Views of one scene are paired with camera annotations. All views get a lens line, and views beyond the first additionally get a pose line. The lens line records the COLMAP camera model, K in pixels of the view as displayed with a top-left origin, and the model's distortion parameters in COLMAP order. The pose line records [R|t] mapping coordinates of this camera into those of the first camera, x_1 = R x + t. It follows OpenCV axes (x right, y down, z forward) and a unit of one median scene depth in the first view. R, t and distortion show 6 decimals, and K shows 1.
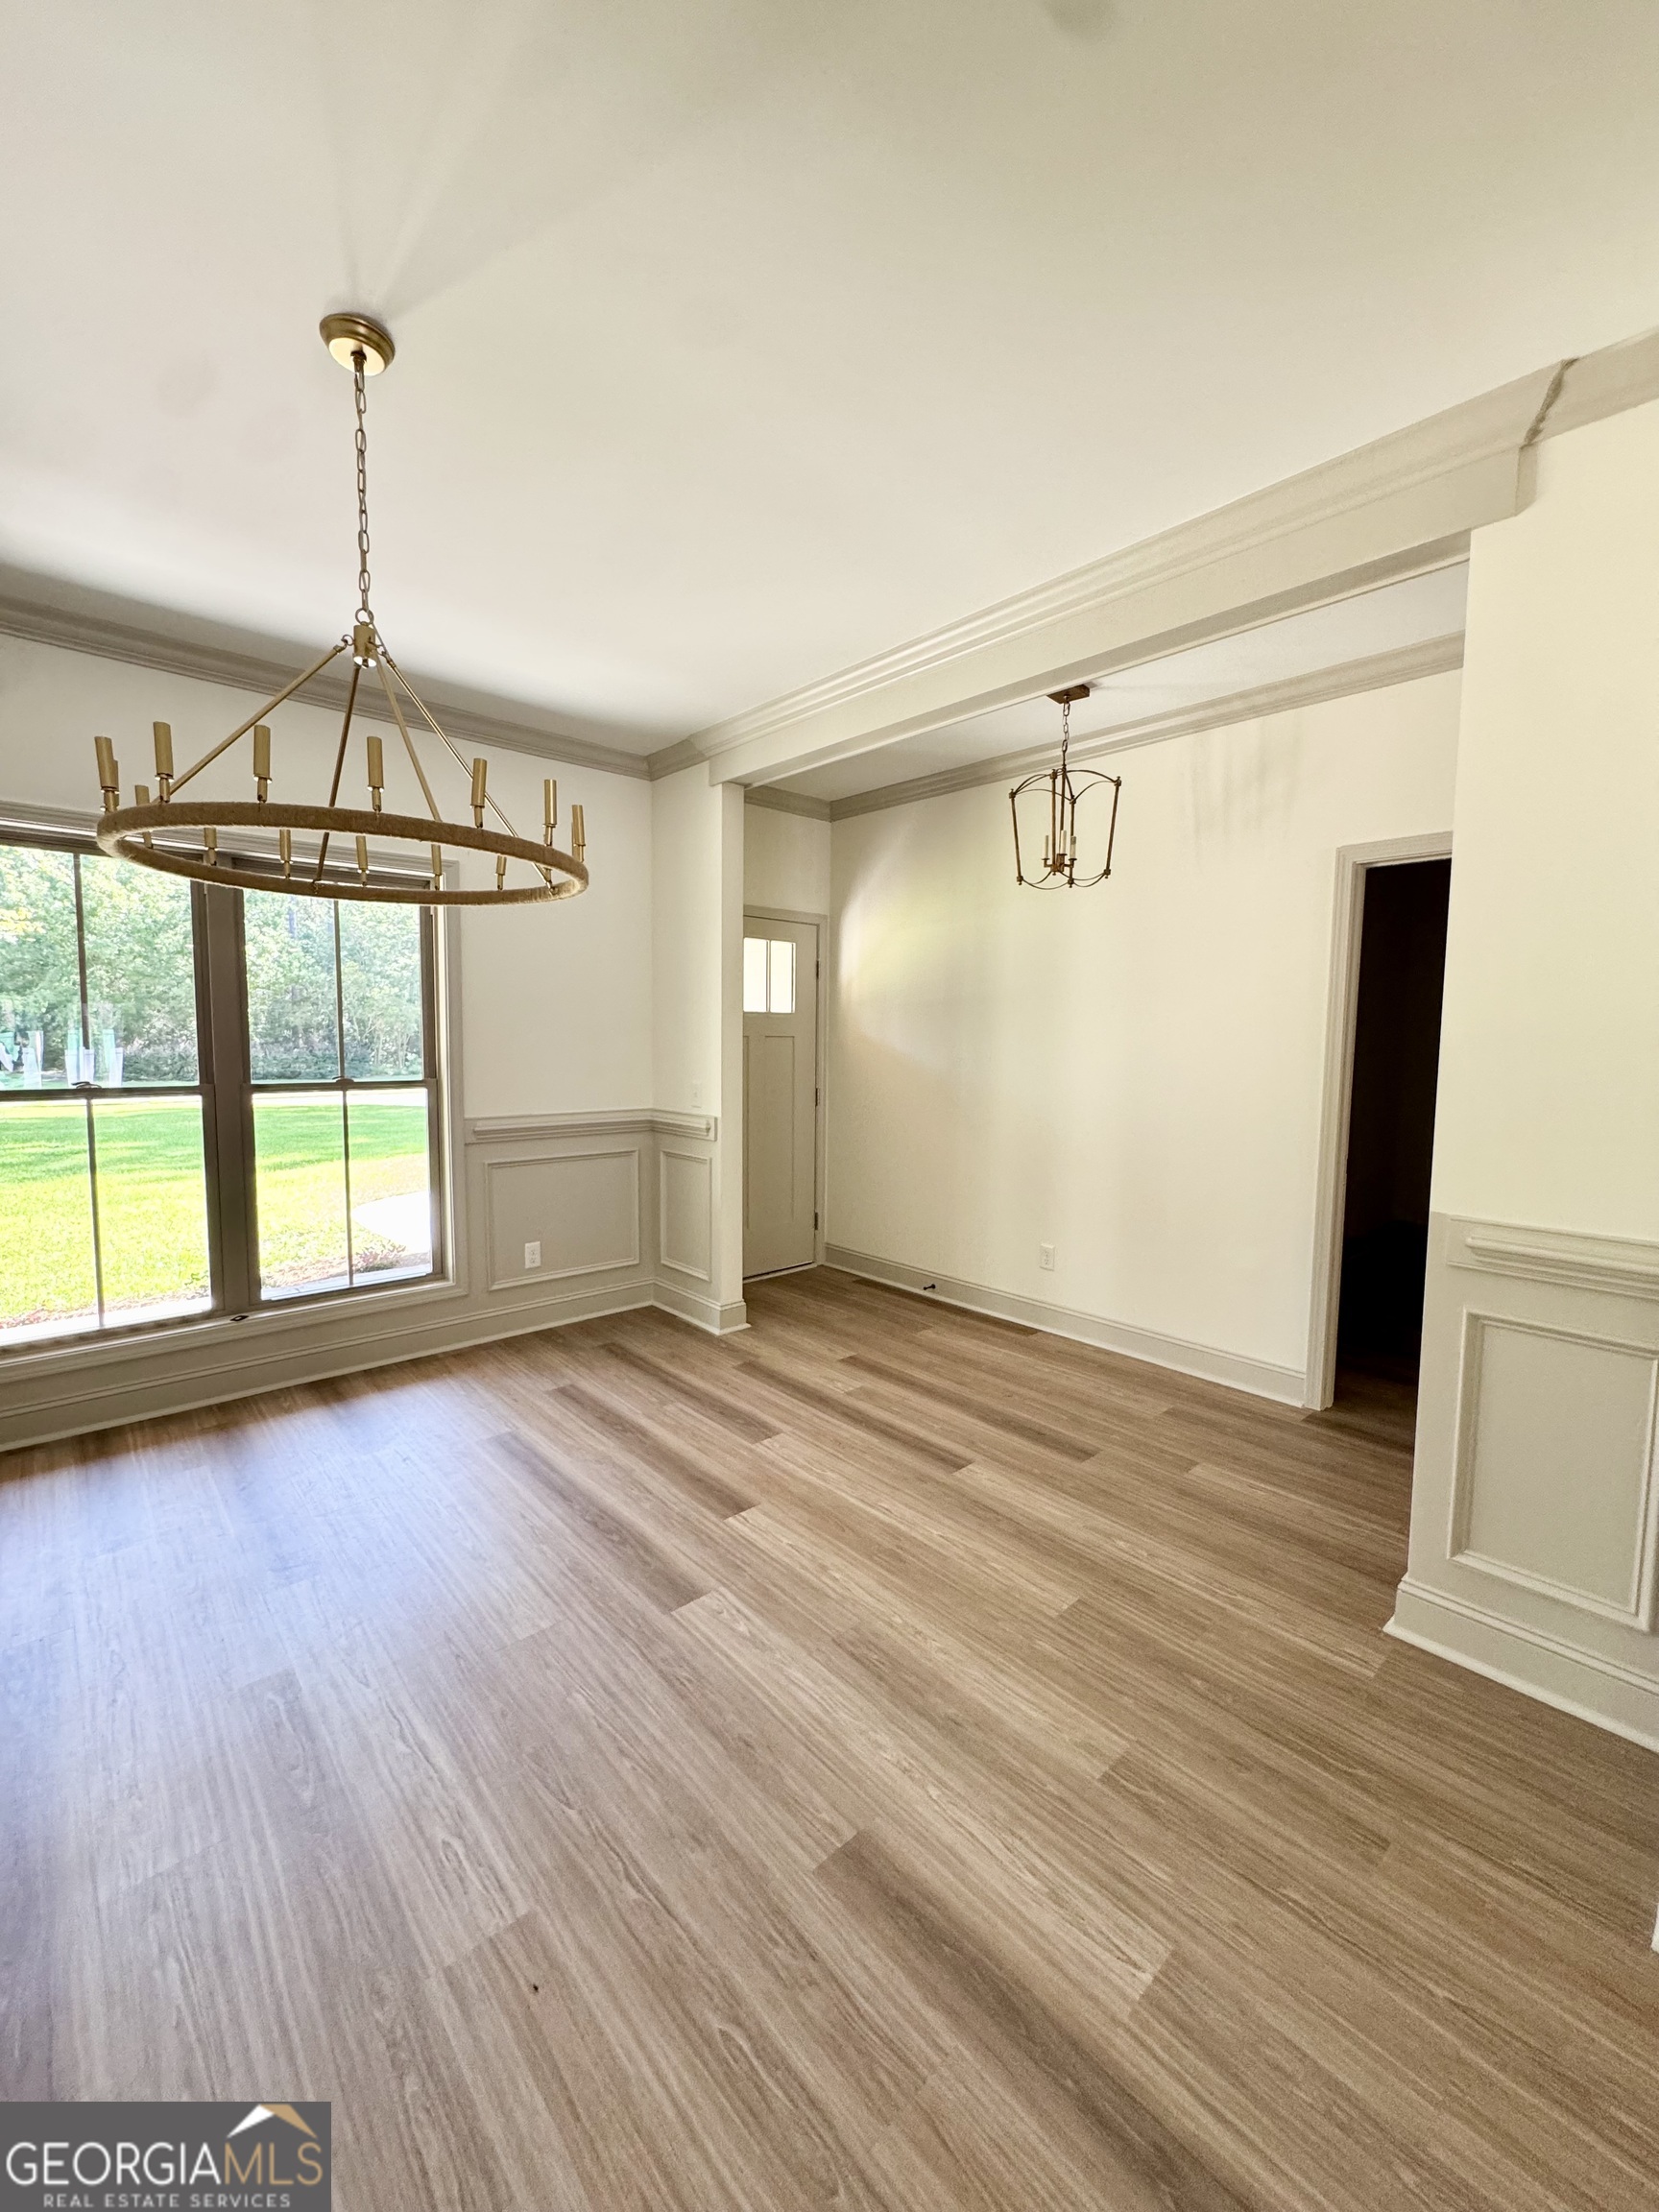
lens RADIAL K [[887.1, 0, 835.2], [0, 887.1, 1107.1], [0, 0, 1]] dist [-0.001984, 0.000078]
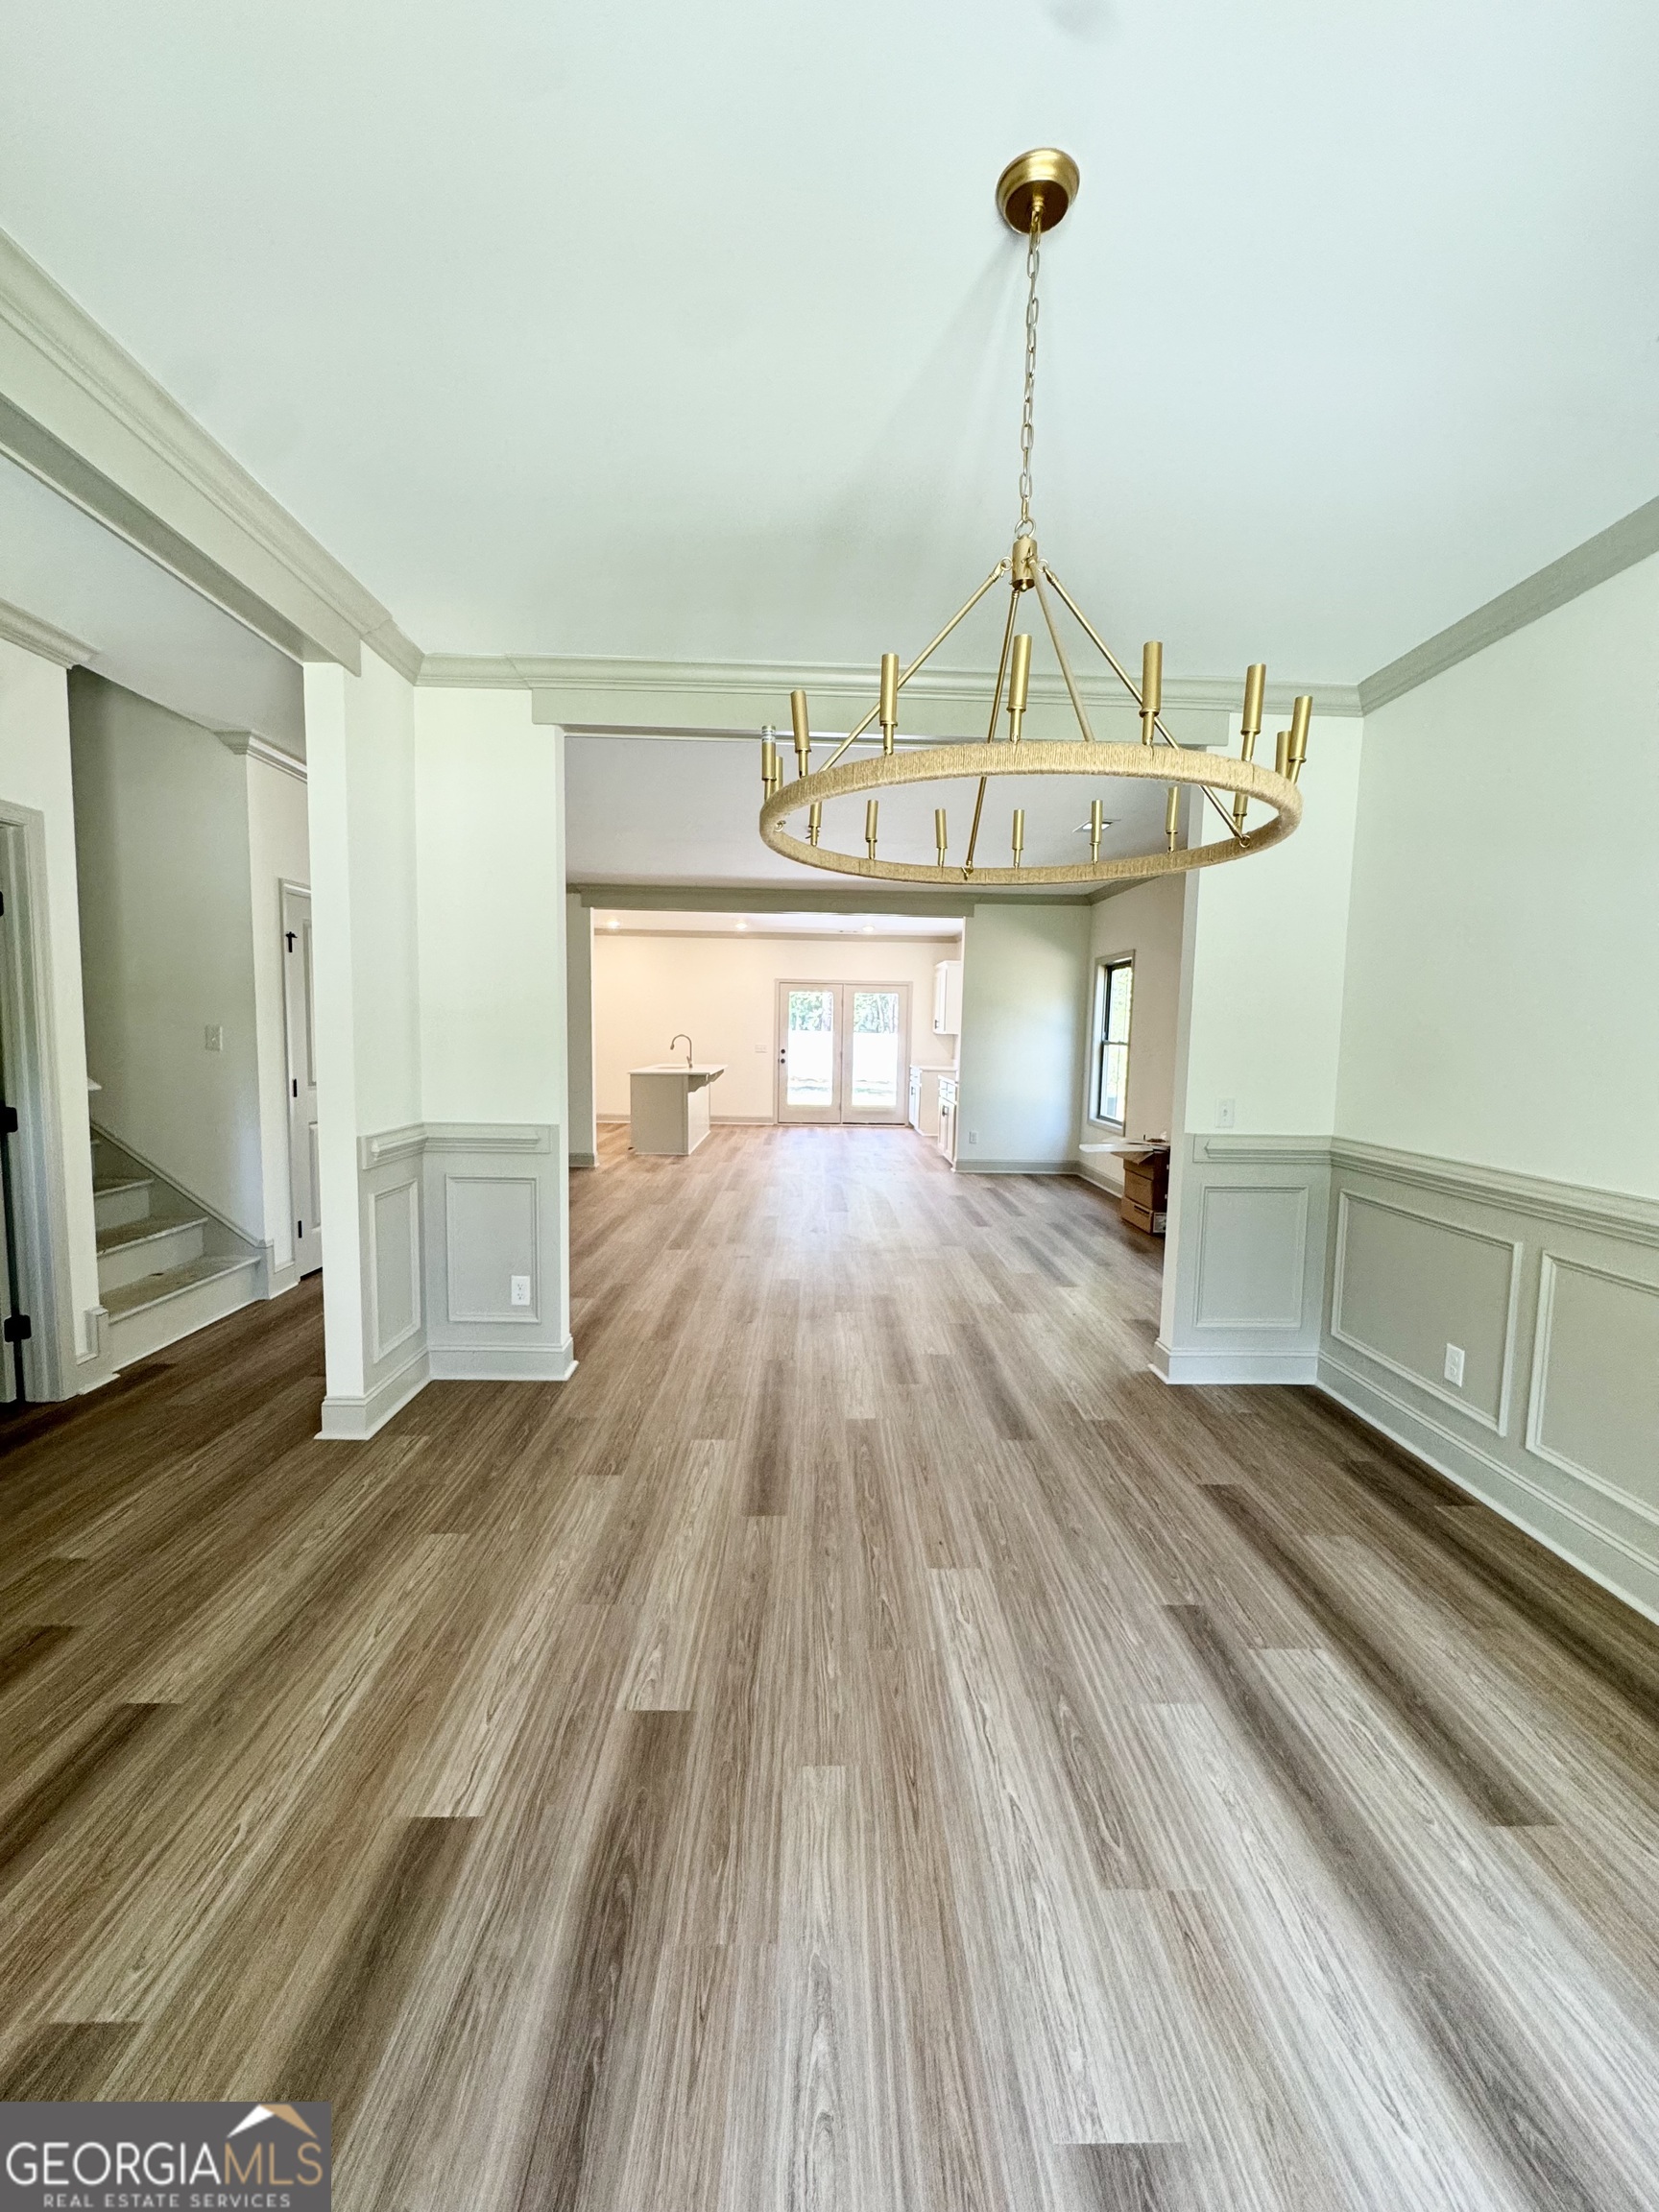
lens RADIAL K [[887.1, 0, 832.5], [0, 887.1, 1103.0], [0, 0, 1]] dist [-0.001984, 0.000078]
pose [[-0.754697, -0.081277, 0.651020, -0.548126], [0.025602, 0.987892, 0.153013, -0.089042], [-0.655574, 0.132146, -0.743478, 1.011388]]
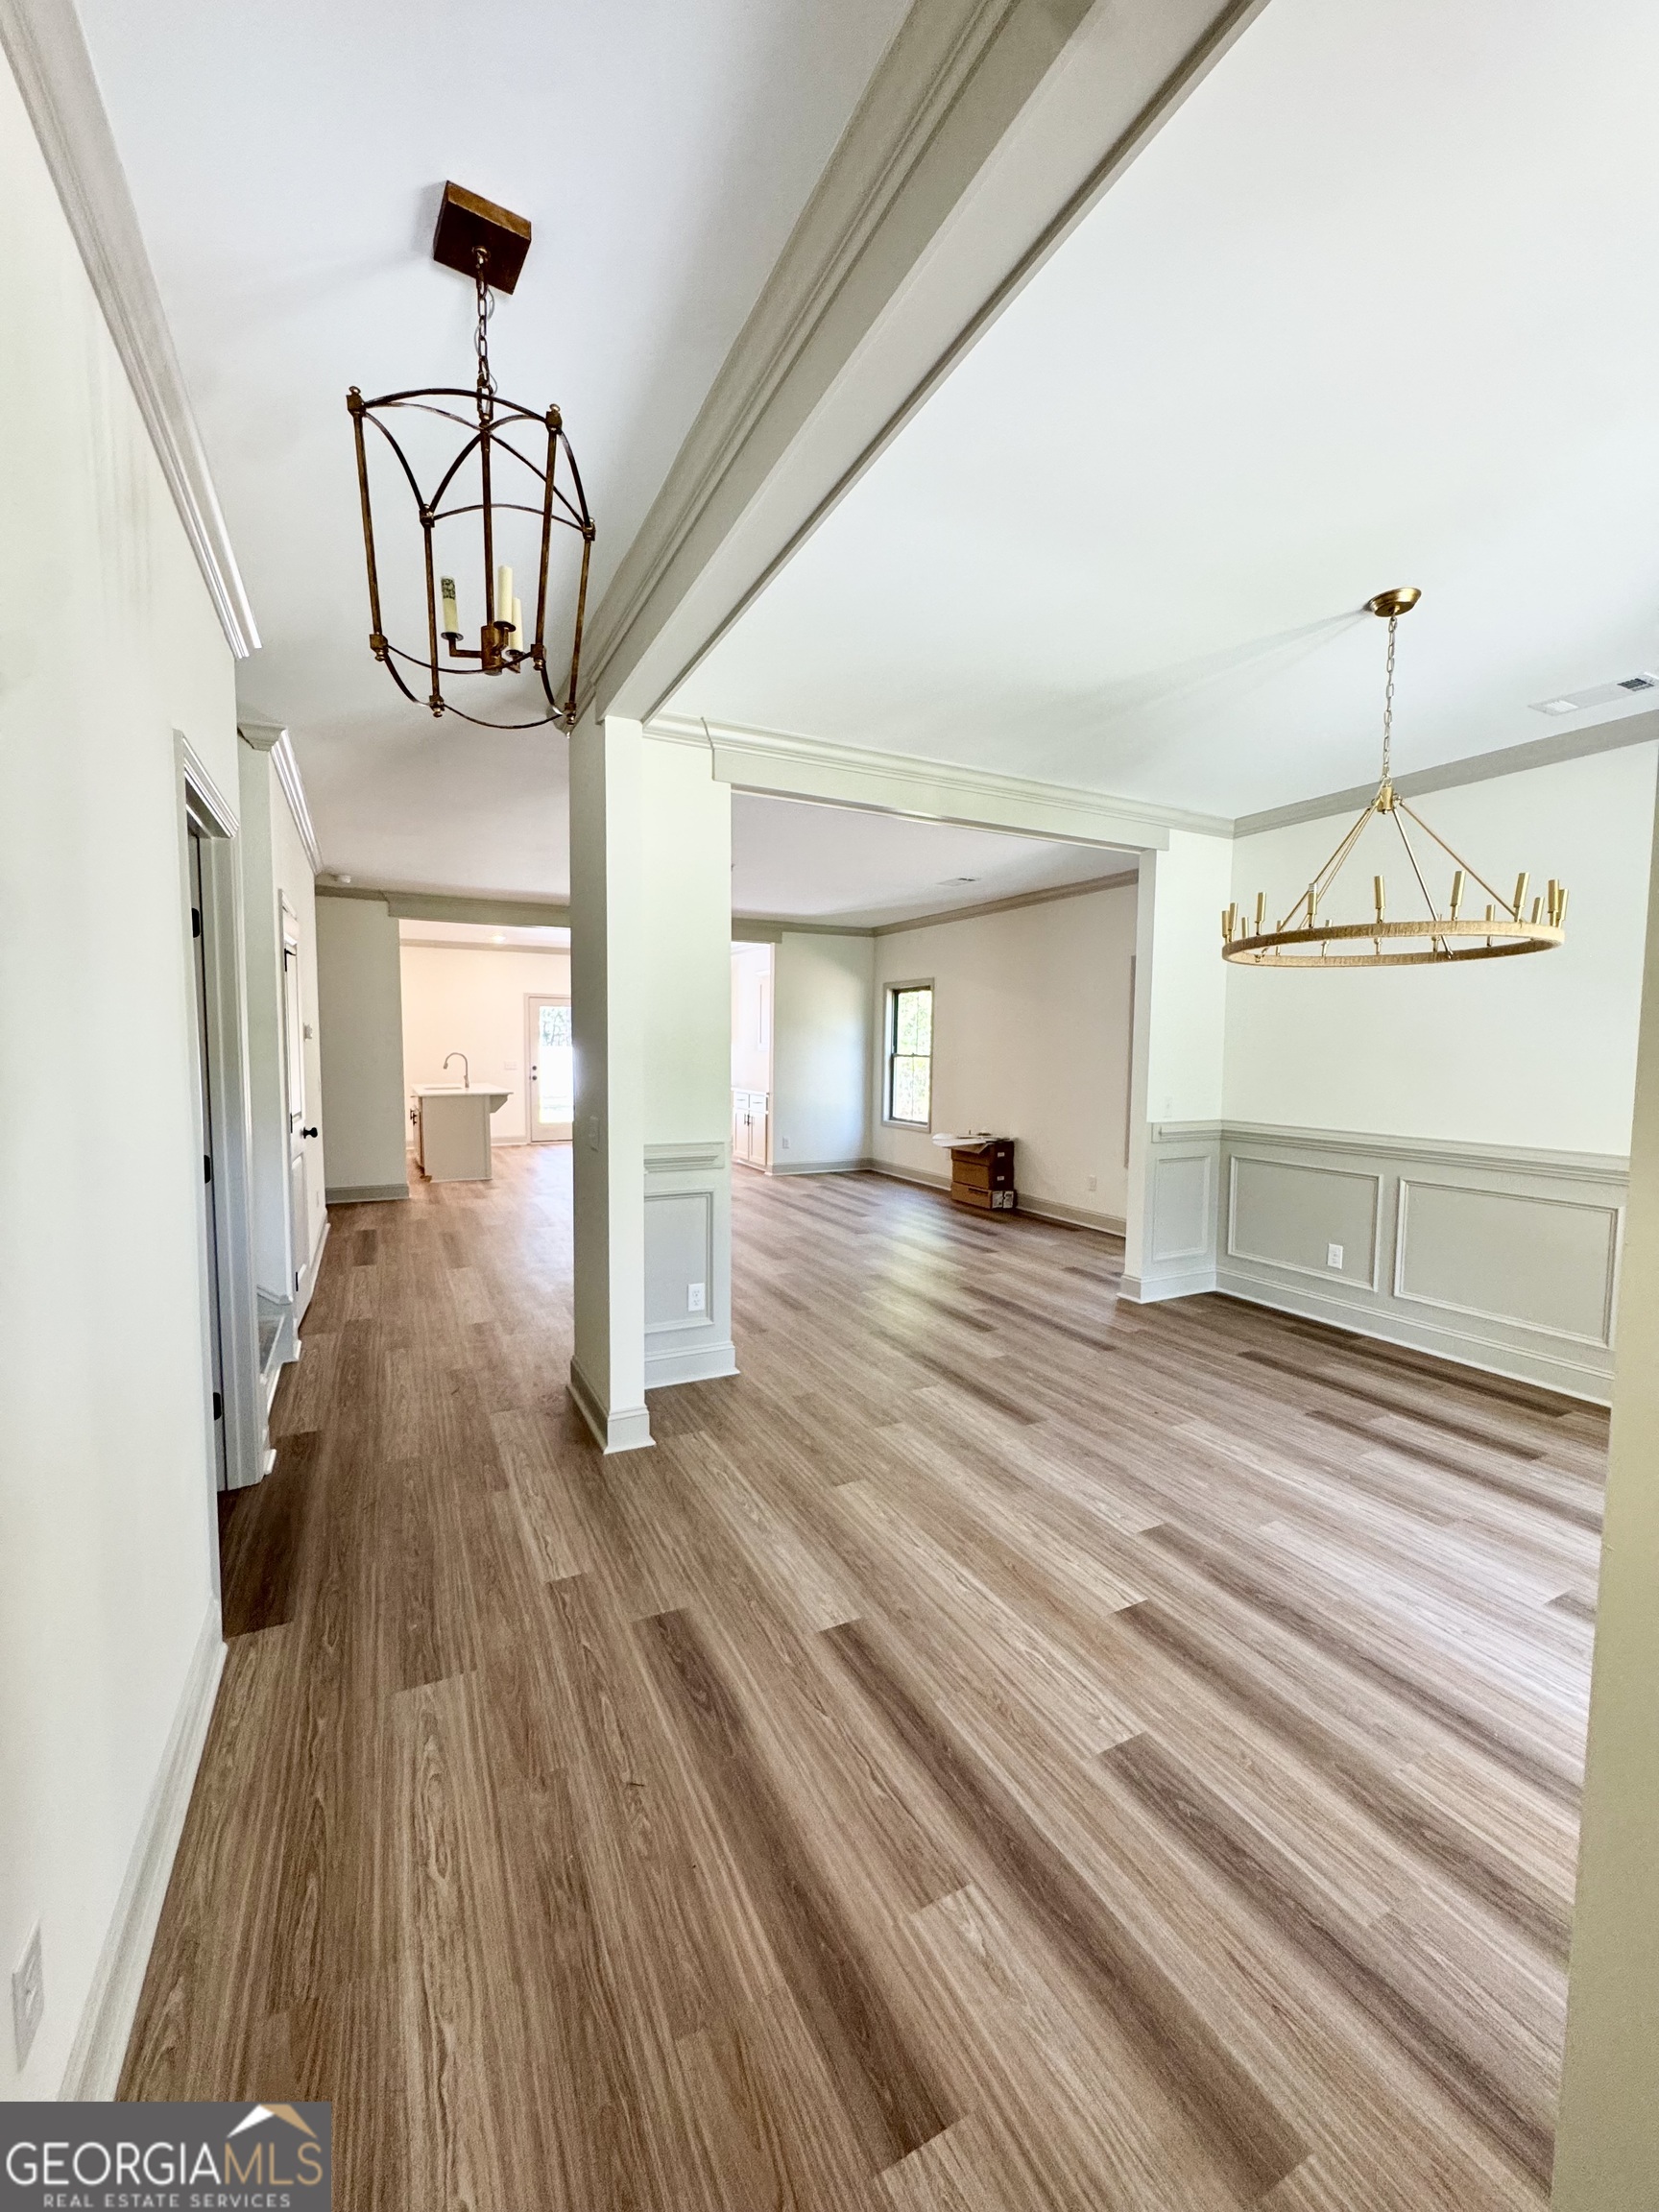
lens RADIAL K [[887.1, 0, 833.3], [0, 887.1, 1099.9], [0, 0, 1]] dist [-0.001984, 0.000078]
pose [[-0.964238, -0.037975, 0.262302, -0.028366], [0.000200, 0.989577, 0.144003, -0.134407], [-0.265036, 0.138906, -0.954181, 1.537483]]
